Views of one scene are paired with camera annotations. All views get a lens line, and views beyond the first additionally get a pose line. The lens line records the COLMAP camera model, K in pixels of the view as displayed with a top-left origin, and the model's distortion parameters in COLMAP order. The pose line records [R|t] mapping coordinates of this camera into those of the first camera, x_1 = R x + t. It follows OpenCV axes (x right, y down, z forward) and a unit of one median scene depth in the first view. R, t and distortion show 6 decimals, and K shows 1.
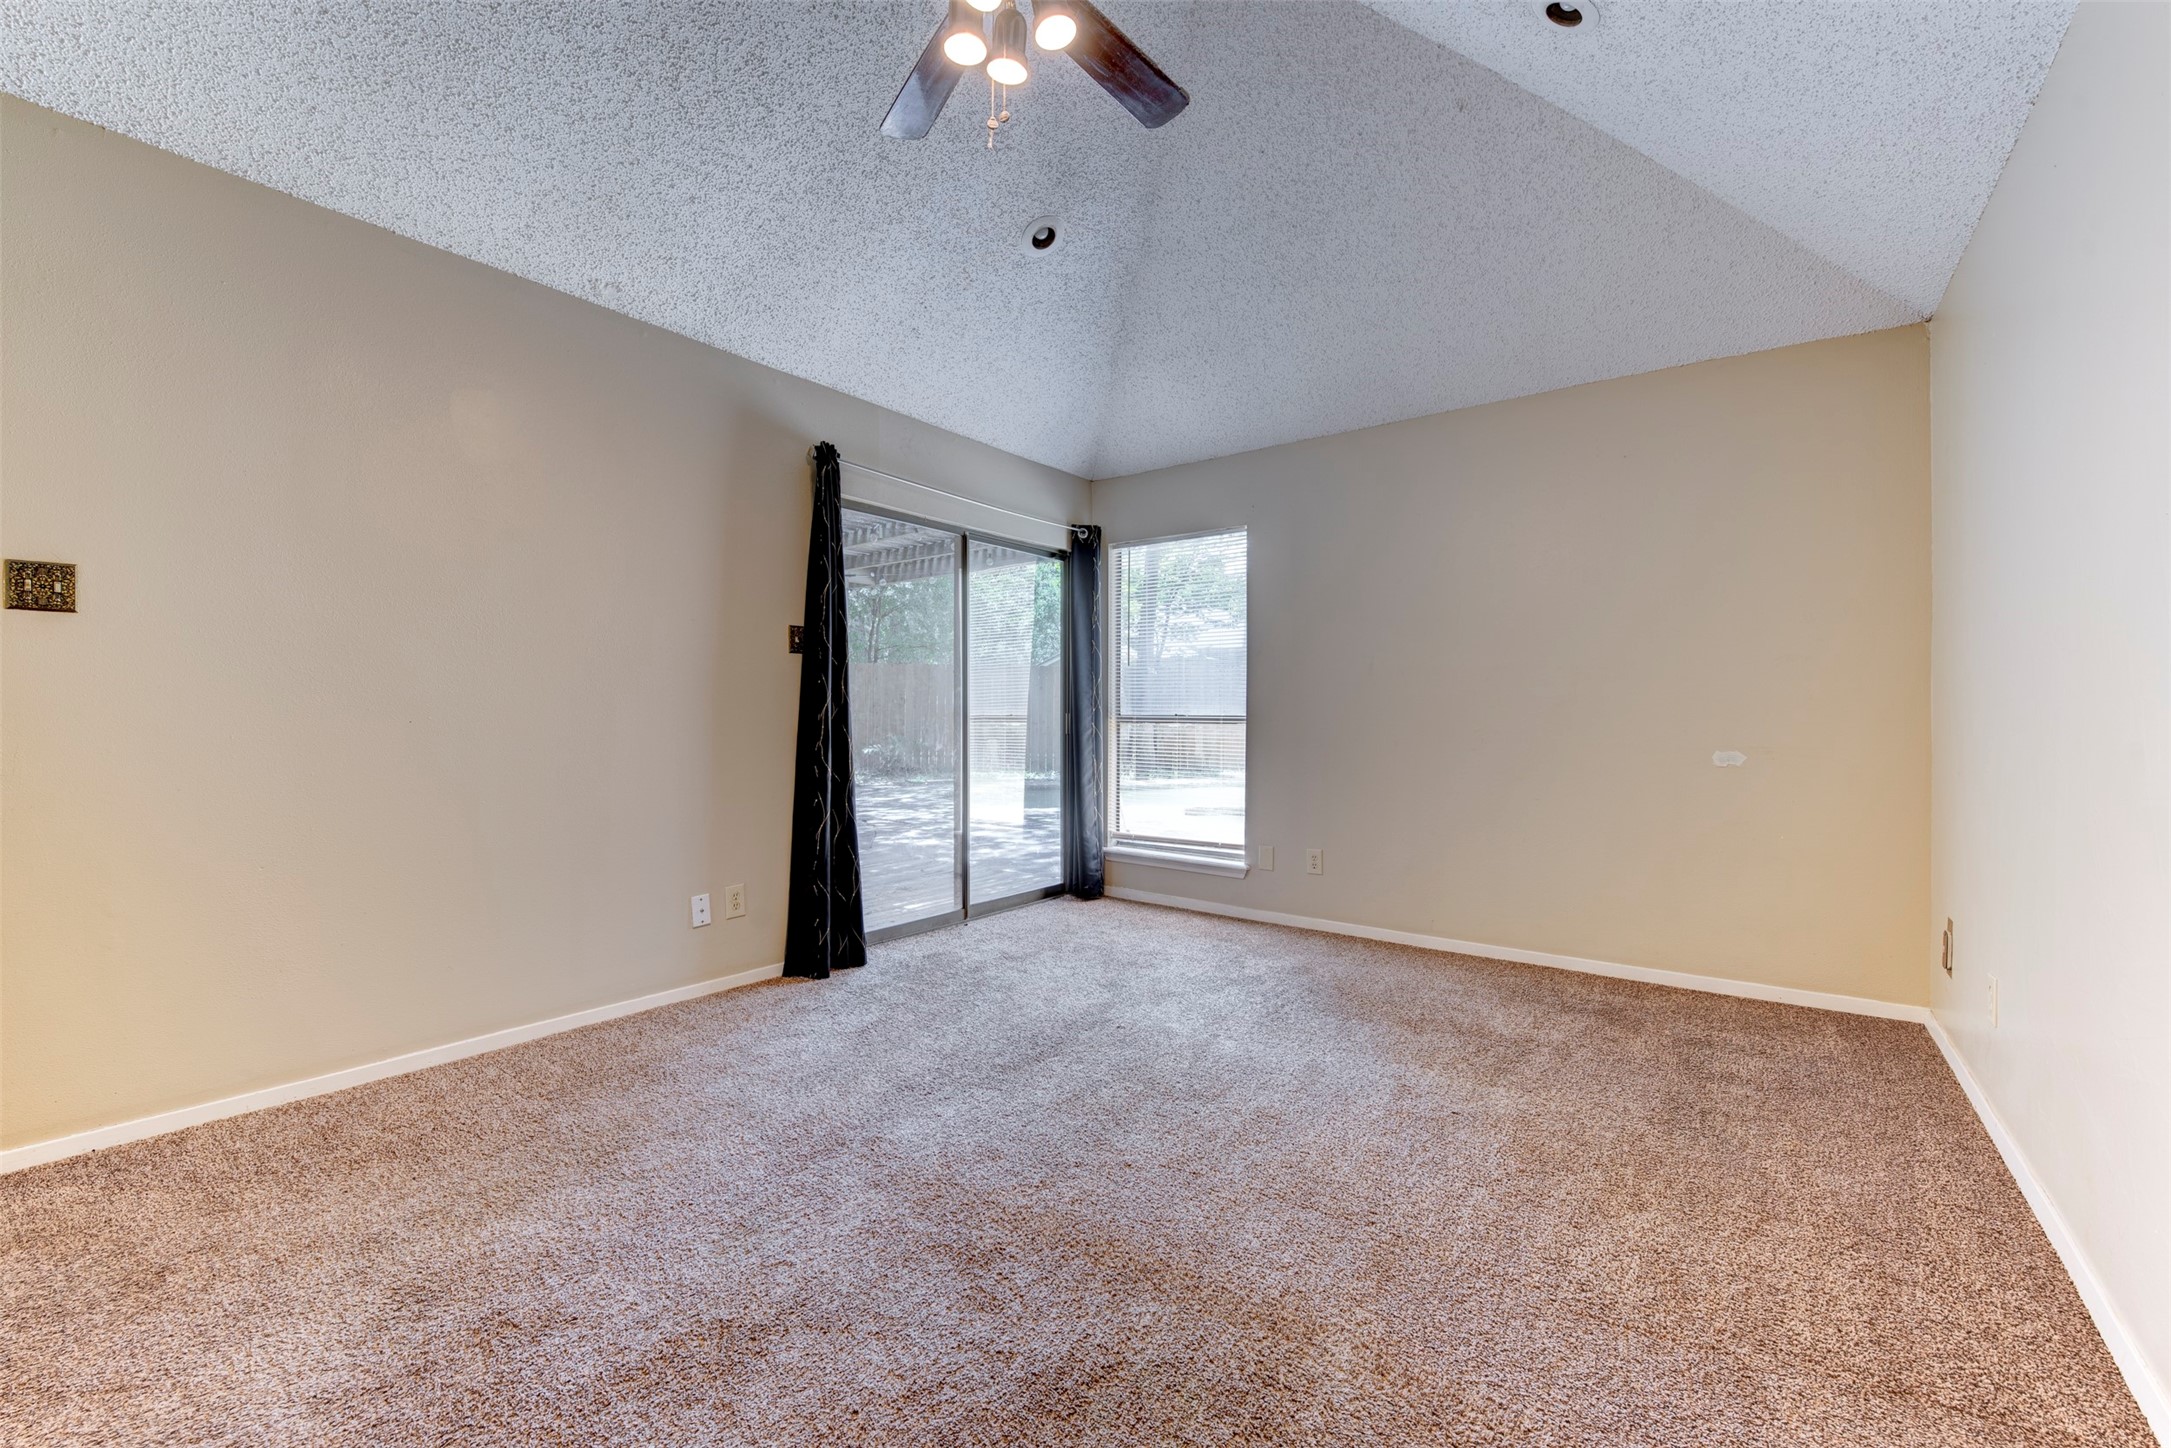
lens RADIAL K [[865.0, 0, 1080.6], [0, 865.0, 727.4], [0, 0, 1]] dist [-0.017668, -0.001466]
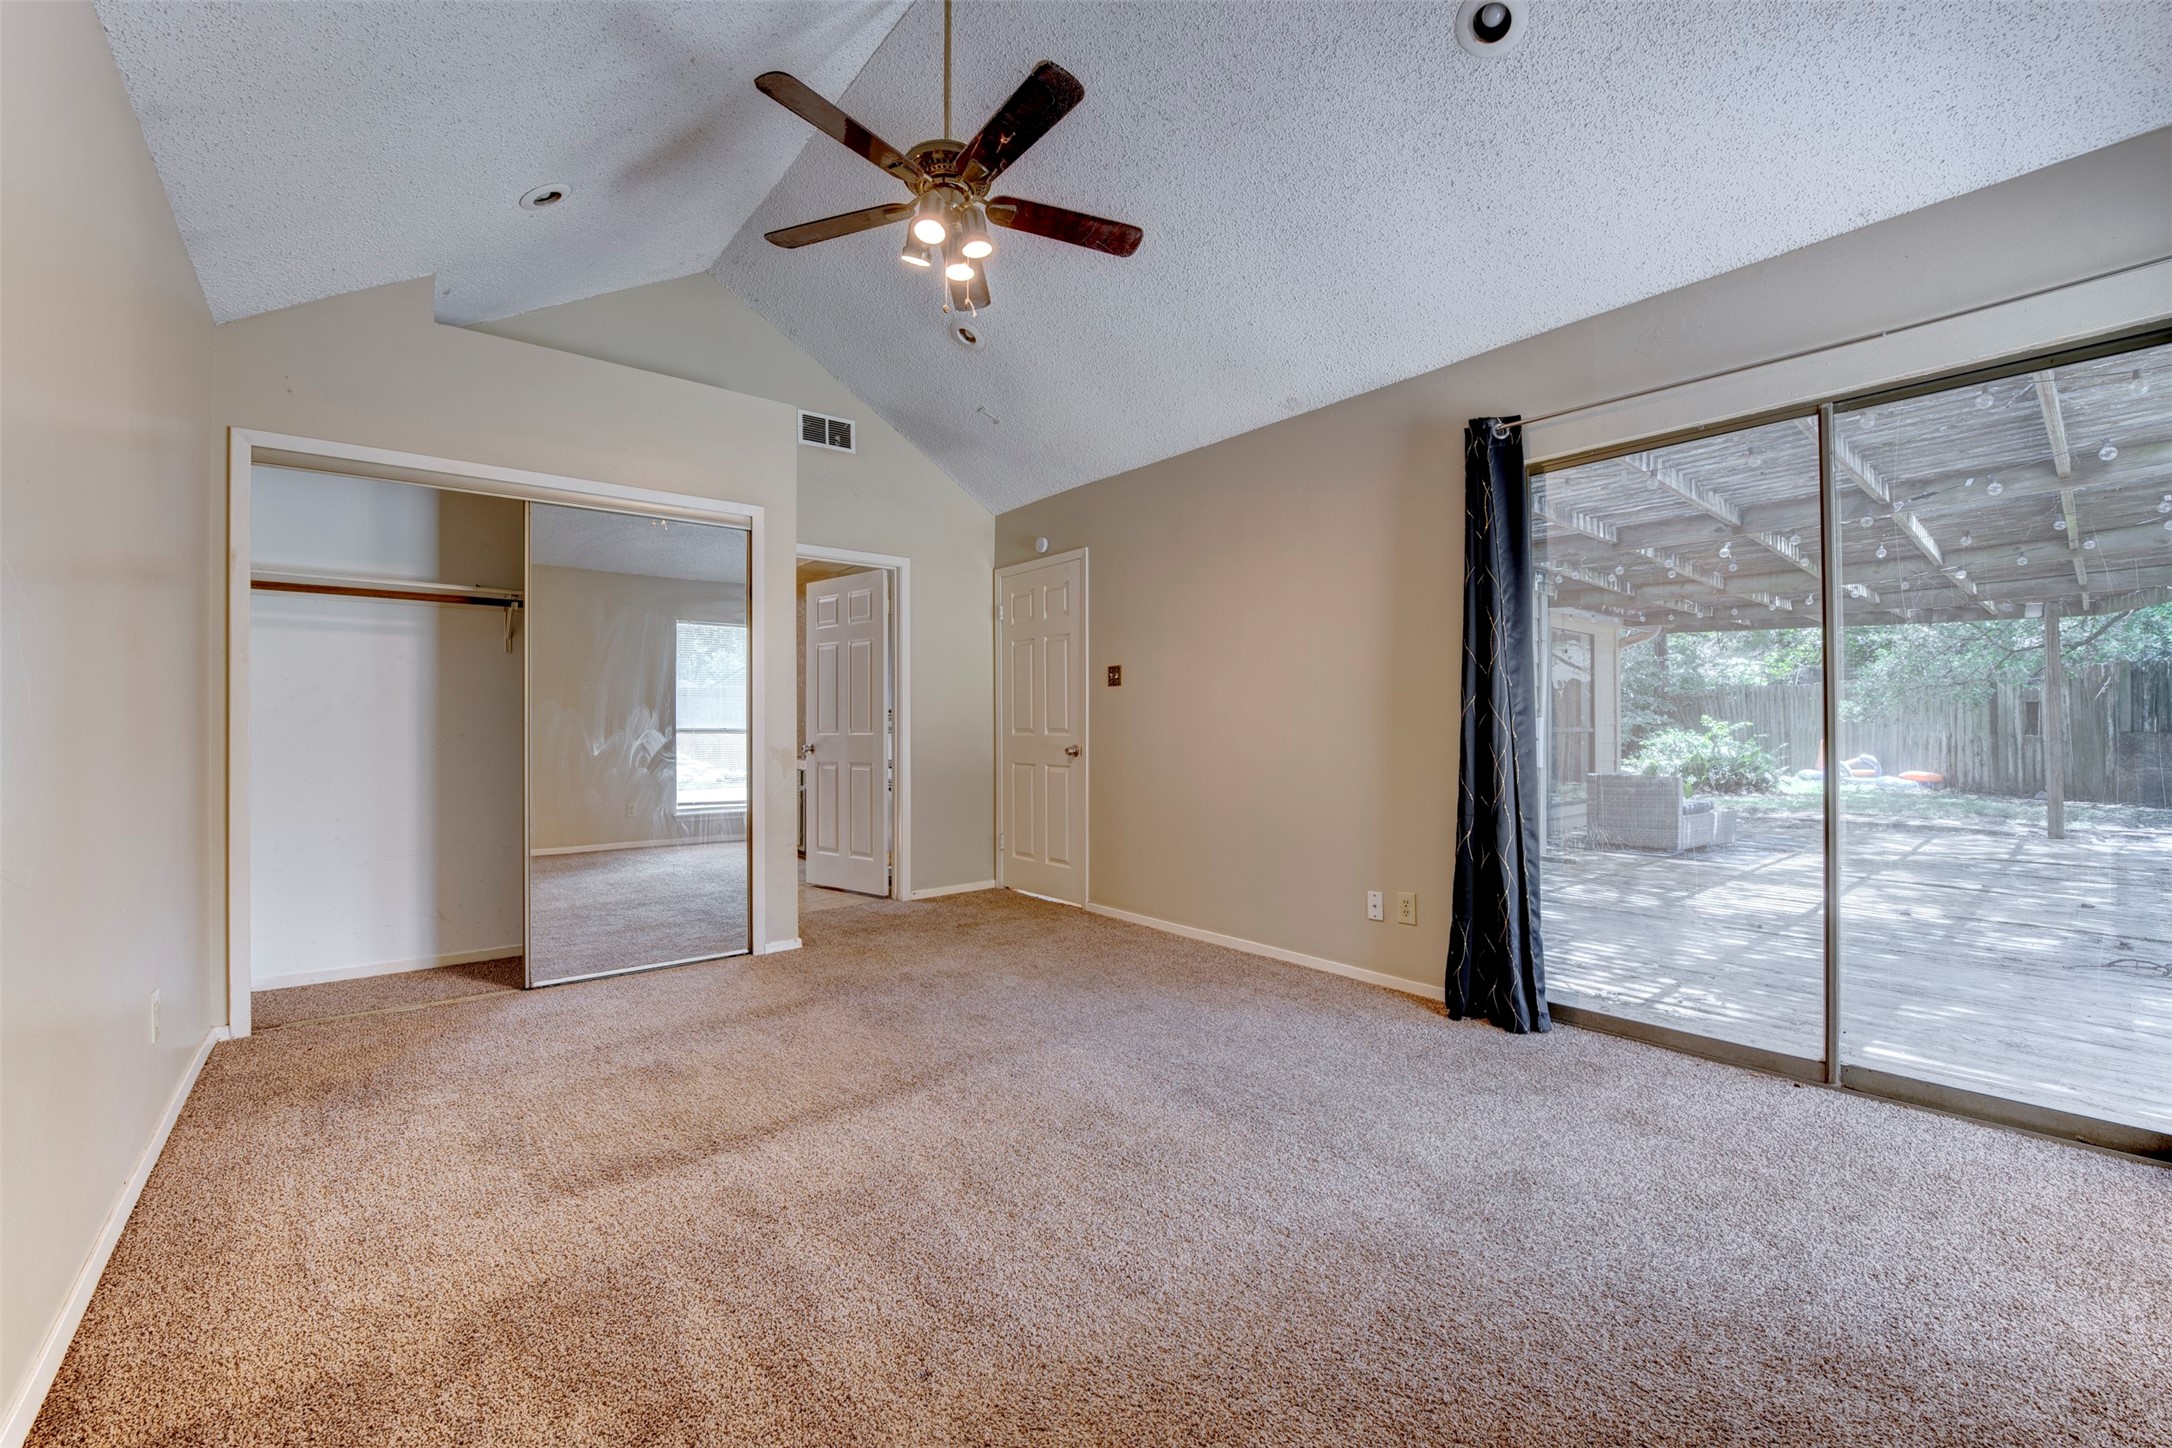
lens RADIAL K [[865.4, 0, 1091.7], [0, 865.4, 725.0], [0, 0, 1]] dist [-0.017668, -0.001466]
pose [[-0.213937, -0.006932, -0.976823, 0.671047], [-0.009793, 0.999940, -0.004951, -0.008019], [0.976798, 0.008507, -0.213992, 0.830073]]
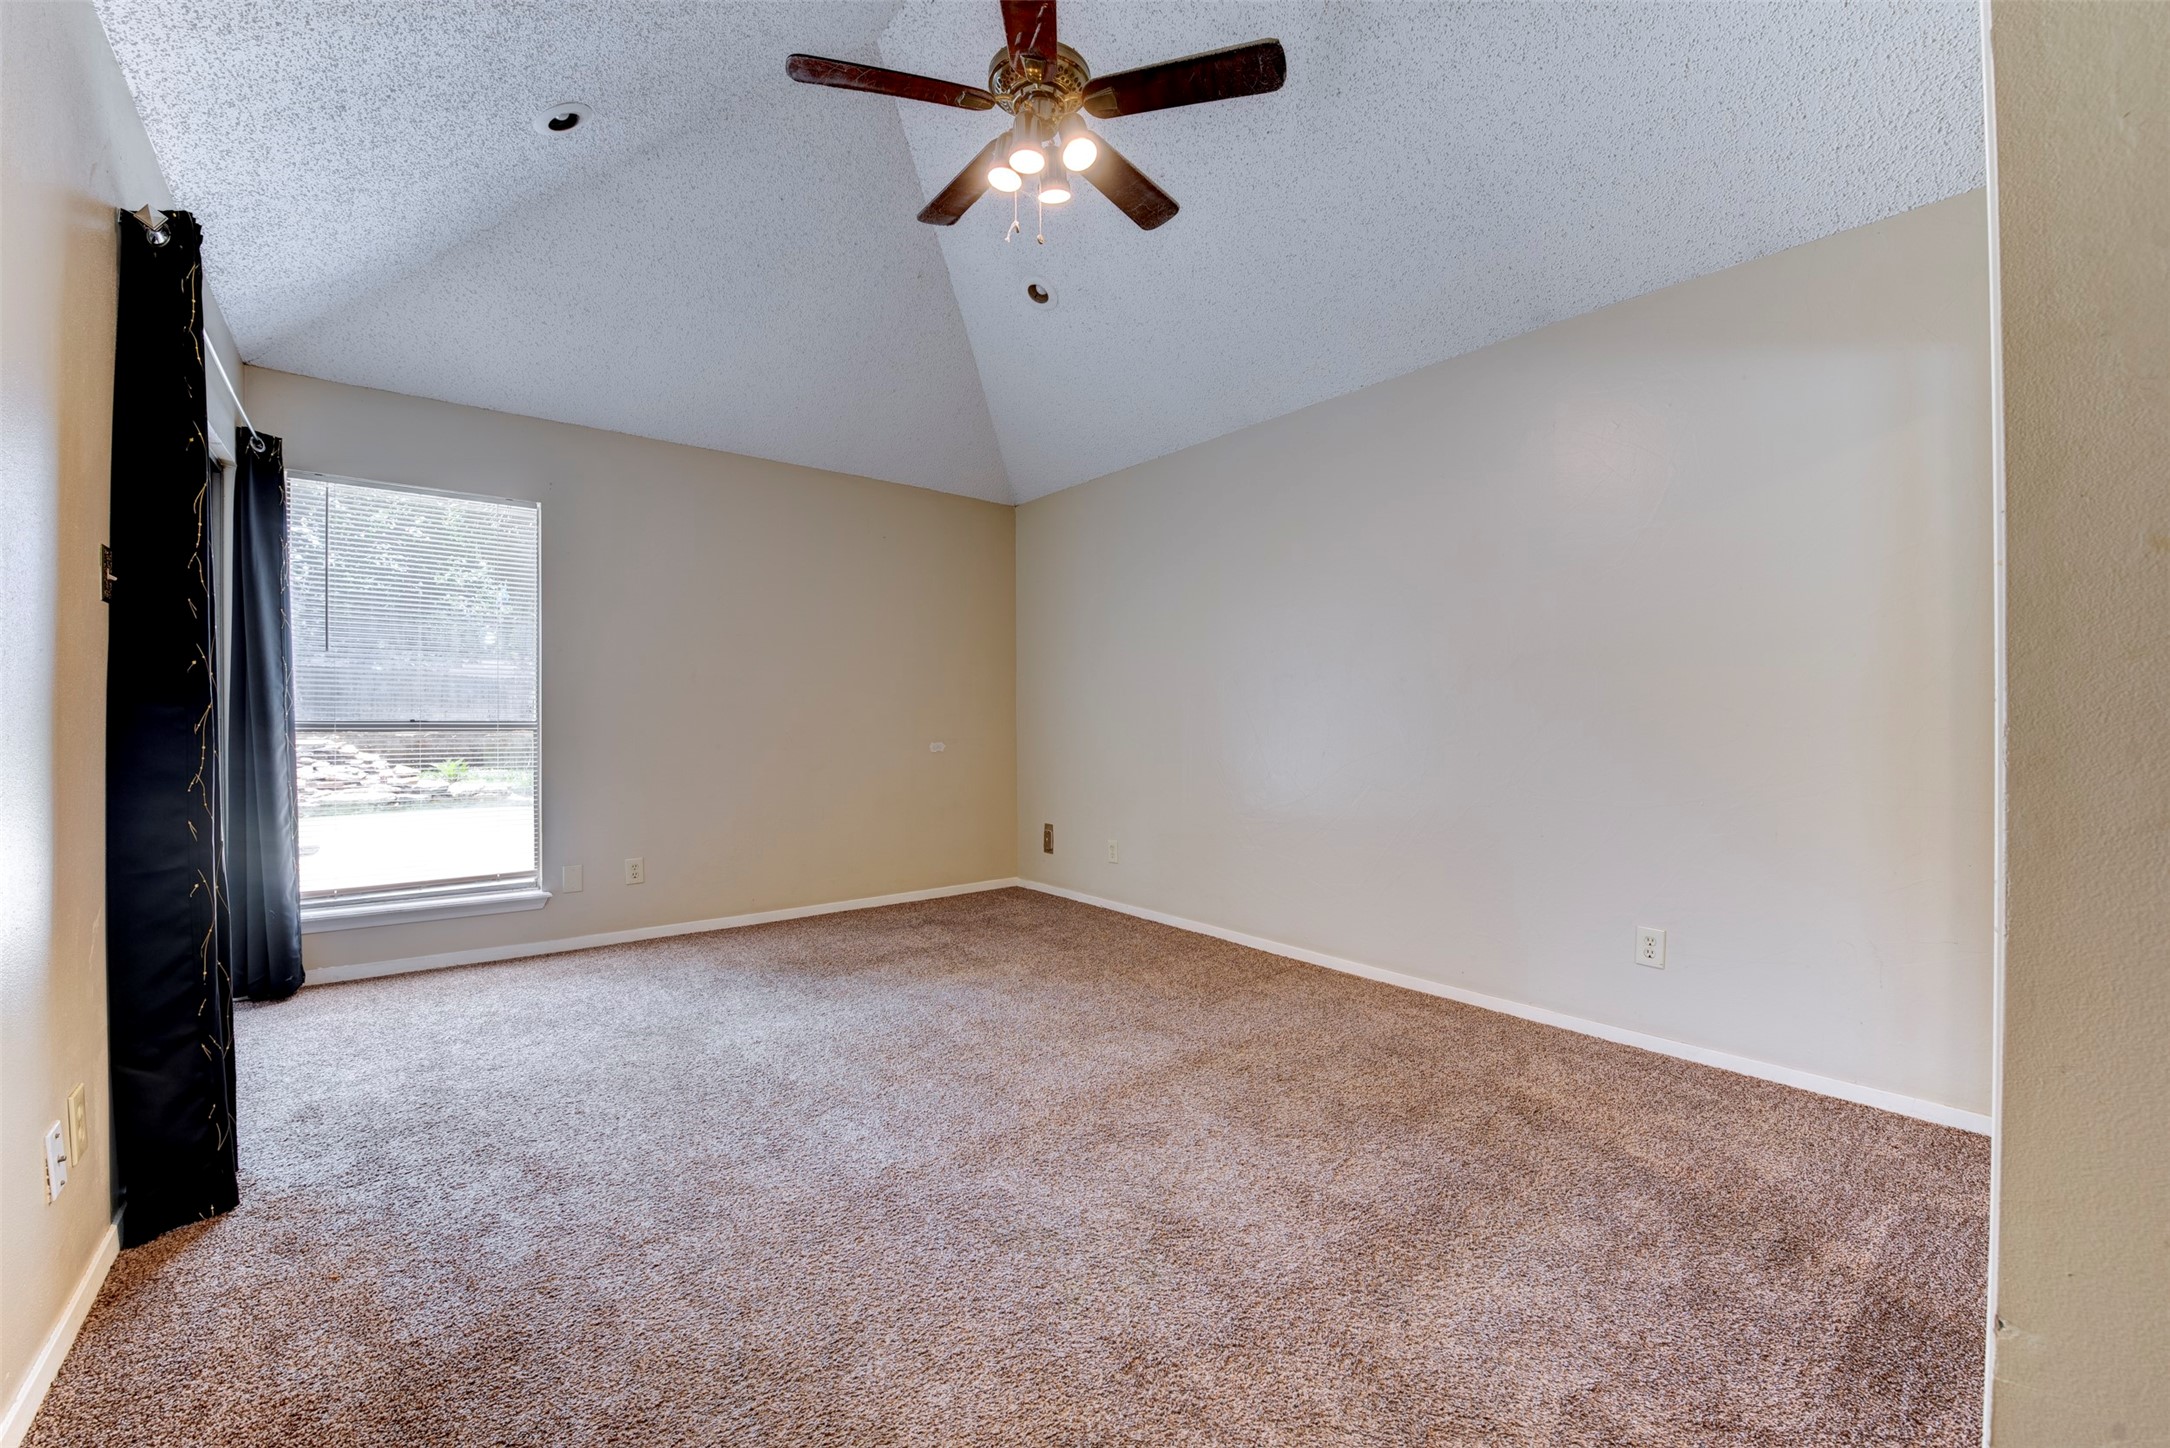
lens RADIAL K [[864.6, 0, 1087.3], [0, 864.6, 721.9], [0, 0, 1]] dist [-0.017668, -0.001466]
pose [[0.236775, -0.005480, 0.971549, -0.689317], [0.014541, 0.999892, 0.002096, -0.008085], [-0.971456, 0.013631, 0.236829, 0.347868]]
